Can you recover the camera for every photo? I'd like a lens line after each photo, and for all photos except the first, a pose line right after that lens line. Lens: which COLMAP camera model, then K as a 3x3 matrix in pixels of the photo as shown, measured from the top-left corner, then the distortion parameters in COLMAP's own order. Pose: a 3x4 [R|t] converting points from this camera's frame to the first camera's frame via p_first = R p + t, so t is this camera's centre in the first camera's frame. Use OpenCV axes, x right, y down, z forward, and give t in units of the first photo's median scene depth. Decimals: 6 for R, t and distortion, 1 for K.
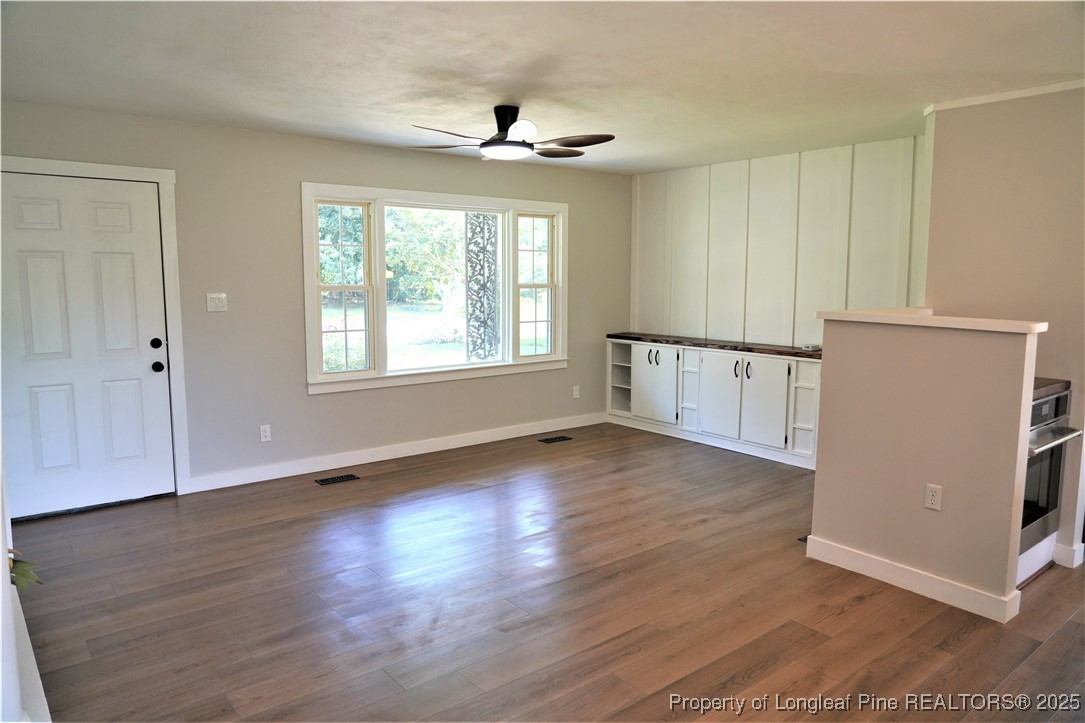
lens RADIAL K [[728.8, 0, 553.6], [0, 728.8, 362.2], [0, 0, 1]] dist [-0.023745, 0.005289]
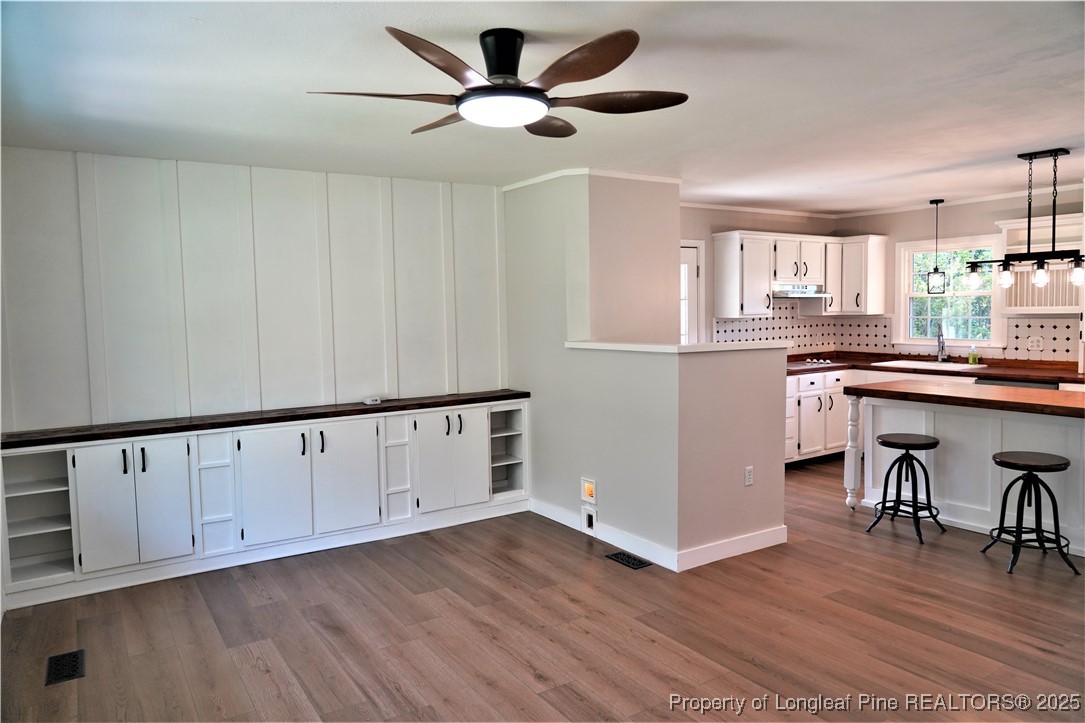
lens RADIAL K [[727.4, 0, 550.4], [0, 727.4, 359.0], [0, 0, 1]] dist [-0.034093, 0.032961]
pose [[0.107911, -0.075327, 0.991303, -0.524720], [0.137596, 0.988660, 0.060148, -0.100396], [-0.984593, 0.129909, 0.117052, 0.745524]]
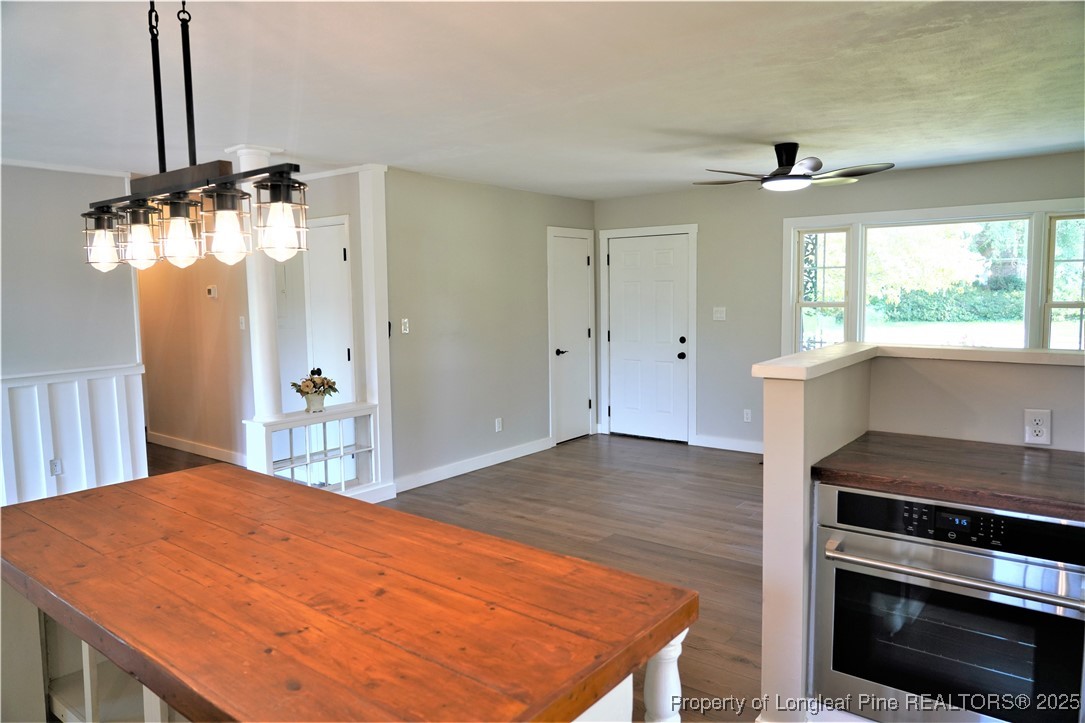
lens RADIAL K [[733.4, 0, 542.5], [0, 733.4, 361.5], [0, 0, 1]] dist [-0.029043, 0.032760]
pose [[0.214066, 0.089087, -0.972748, 0.772228], [-0.101651, 0.992457, 0.068522, -0.049932], [0.971516, 0.084213, 0.221507, 0.341649]]
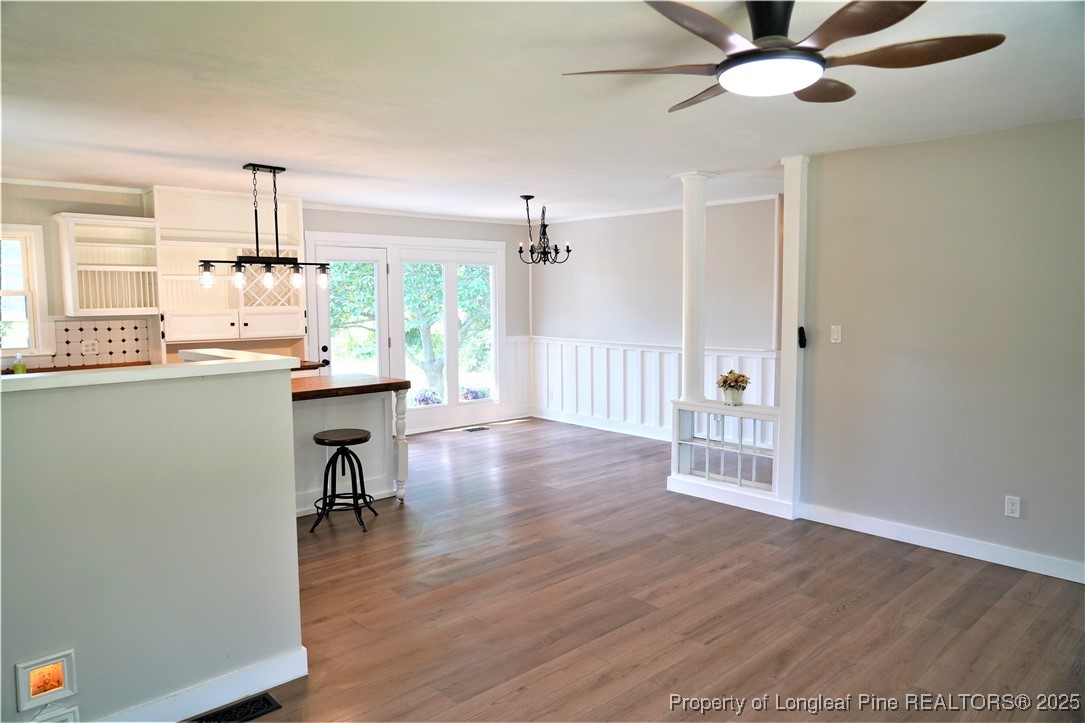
lens RADIAL K [[727.4, 0, 550.4], [0, 727.4, 359.0], [0, 0, 1]] dist [-0.034093, 0.032961]
pose [[-0.997925, 0.007541, -0.063950, 0.100801], [-0.005740, 0.978748, 0.204988, -0.161139], [0.064137, 0.204929, -0.976673, 1.243604]]
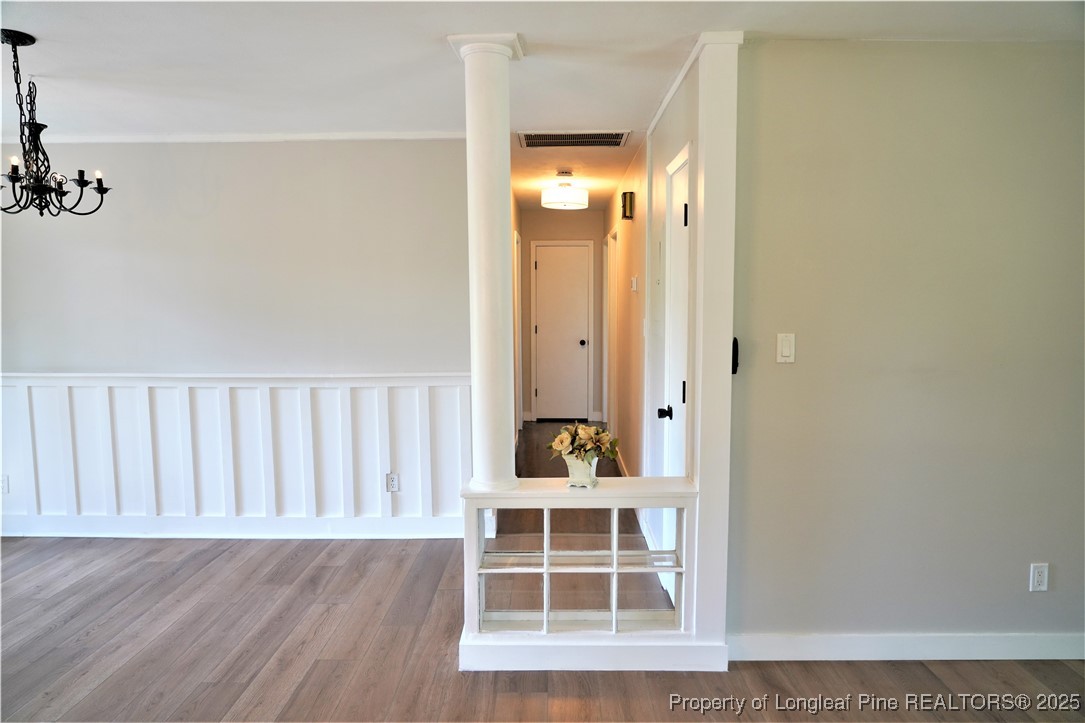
lens RADIAL K [[728.8, 0, 553.6], [0, 728.8, 362.2], [0, 0, 1]] dist [-0.023745, 0.005289]
pose [[-0.646112, 0.068206, -0.760189, 0.212016], [-0.089941, 0.982256, 0.164573, -0.071704], [0.757925, 0.174705, -0.628512, 0.590621]]
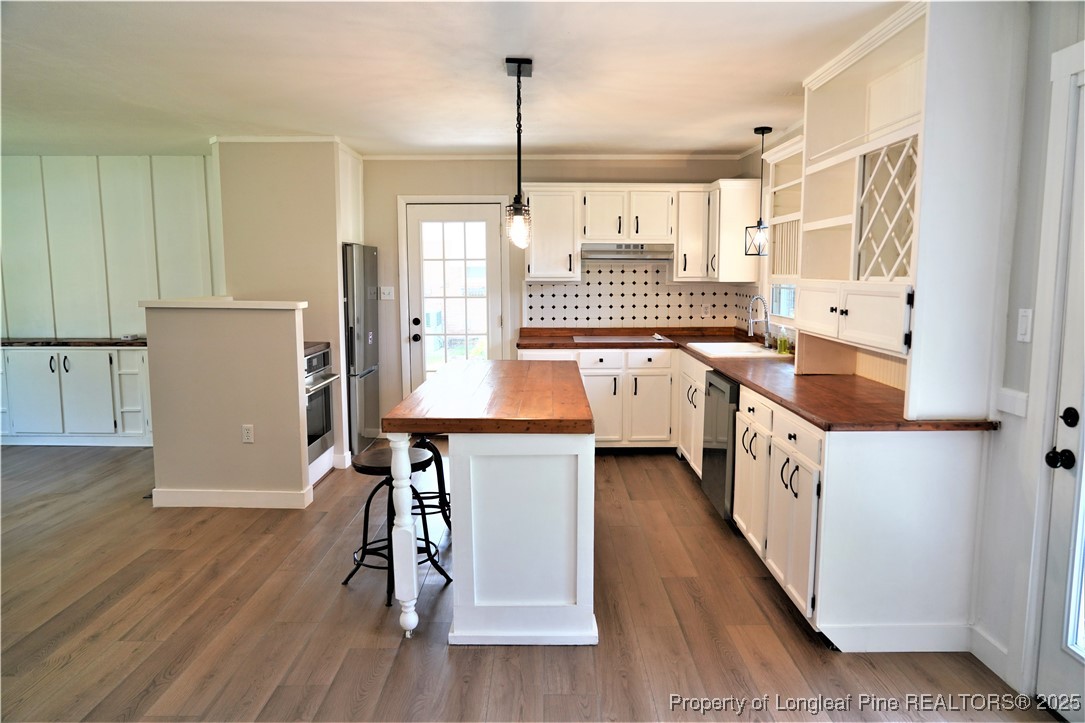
lens RADIAL K [[727.4, 0, 550.4], [0, 727.4, 359.0], [0, 0, 1]] dist [-0.034093, 0.032961]
pose [[0.630526, -0.095202, 0.770307, -0.094829], [0.093659, 0.994529, 0.046249, 0.023590], [-0.770496, 0.042985, 0.635994, -0.193779]]
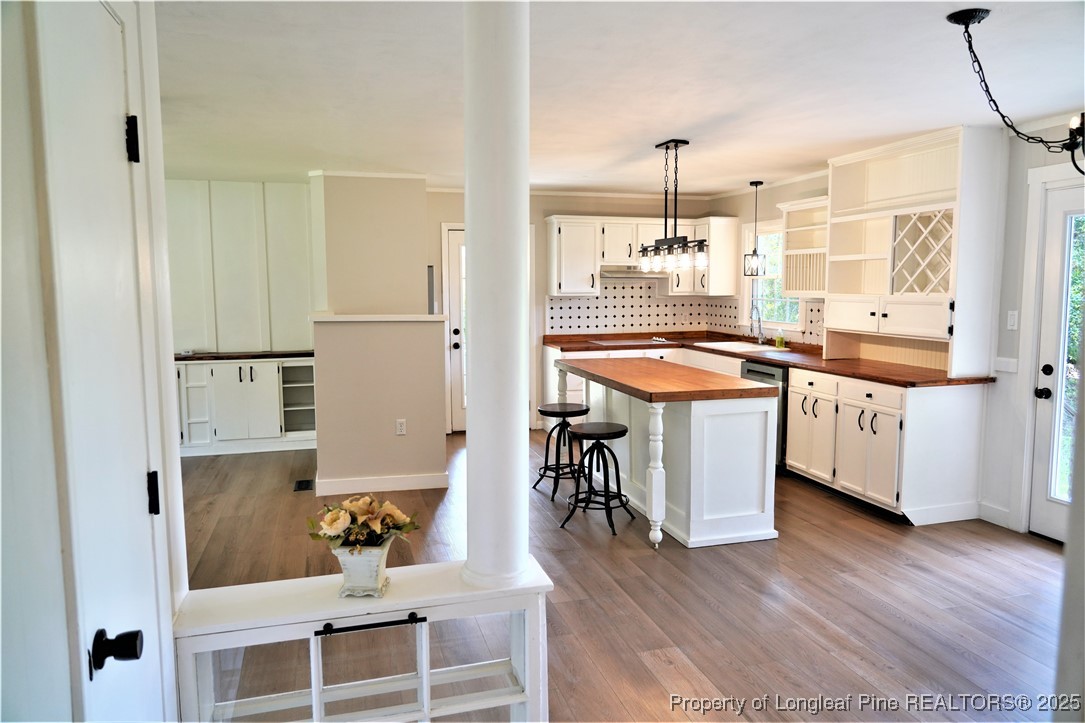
lens RADIAL K [[727.4, 0, 550.4], [0, 727.4, 359.0], [0, 0, 1]] dist [-0.034093, 0.032961]
pose [[0.391871, -0.098237, 0.914761, -0.508095], [0.113175, 0.991879, 0.058036, -0.012159], [-0.913033, 0.080786, 0.399806, 0.027561]]
